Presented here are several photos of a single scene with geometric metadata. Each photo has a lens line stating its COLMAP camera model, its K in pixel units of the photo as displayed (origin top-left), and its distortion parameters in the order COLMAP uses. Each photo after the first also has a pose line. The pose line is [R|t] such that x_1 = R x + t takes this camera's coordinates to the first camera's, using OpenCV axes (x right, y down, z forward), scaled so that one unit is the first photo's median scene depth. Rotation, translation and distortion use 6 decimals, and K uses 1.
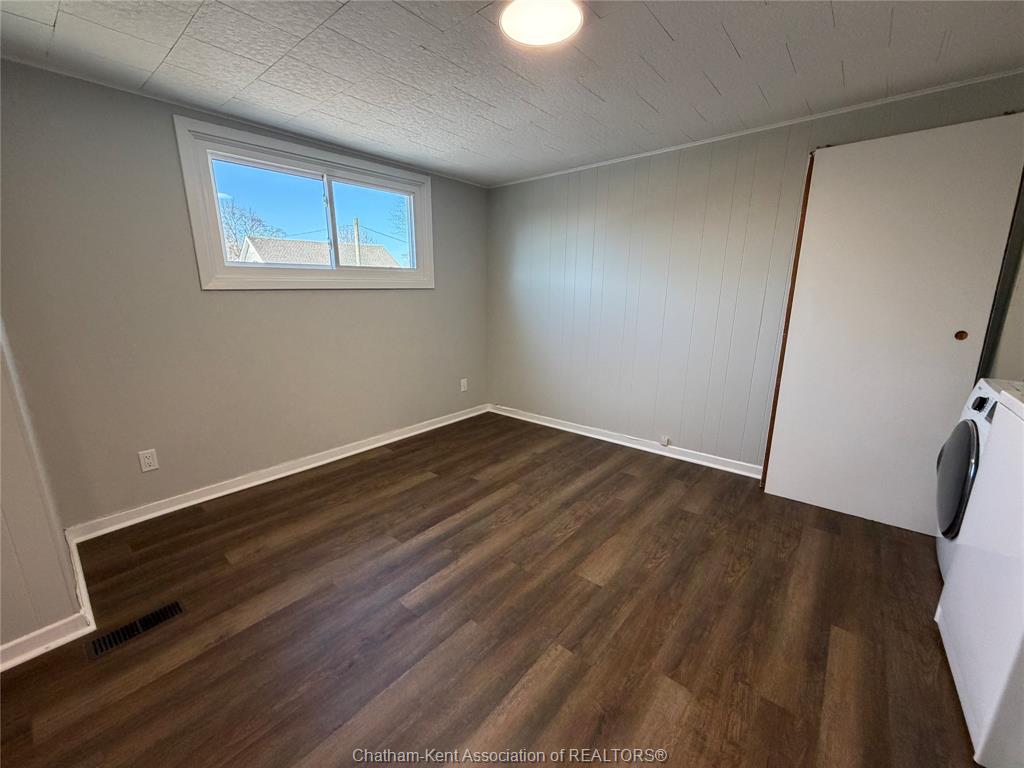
lens RADIAL K [[404.4, 0, 512.2], [0, 404.4, 383.5], [0, 0, 1]] dist [0.001896, -0.000278]
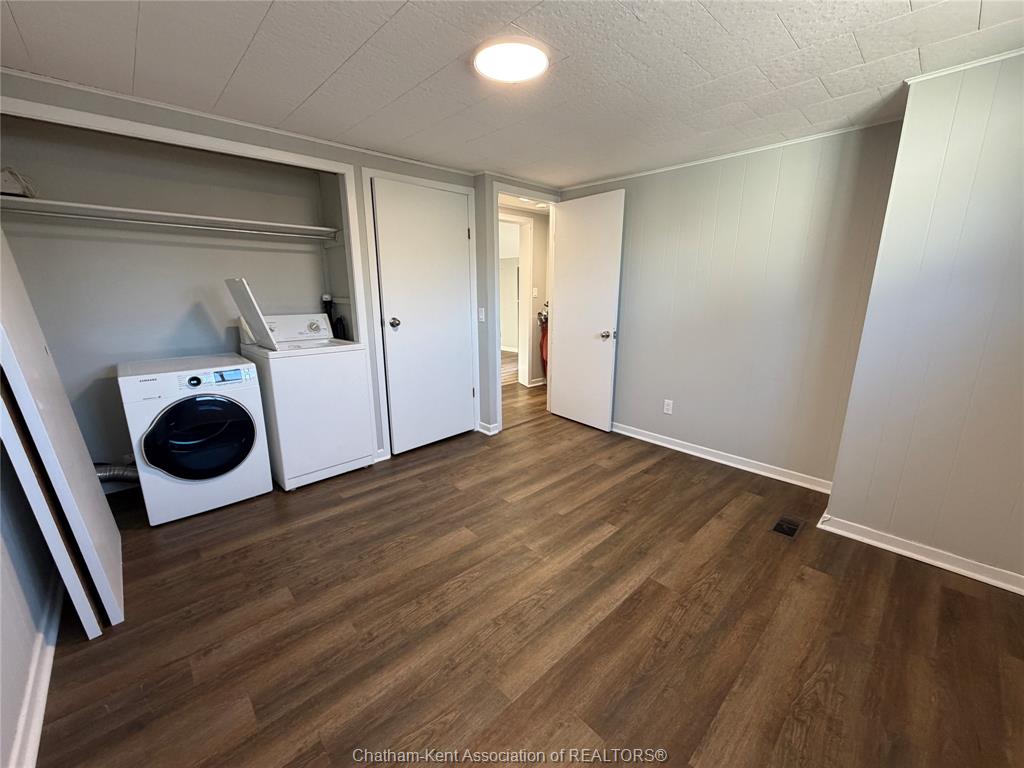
lens RADIAL K [[404.4, 0, 512.6], [0, 404.4, 385.0], [0, 0, 1]] dist [0.001896, -0.000278]
pose [[-0.993118, -0.025834, 0.114235, -0.057930], [0.028558, 0.892513, 0.450116, -0.407243], [-0.113585, 0.450281, -0.885633, 1.622560]]
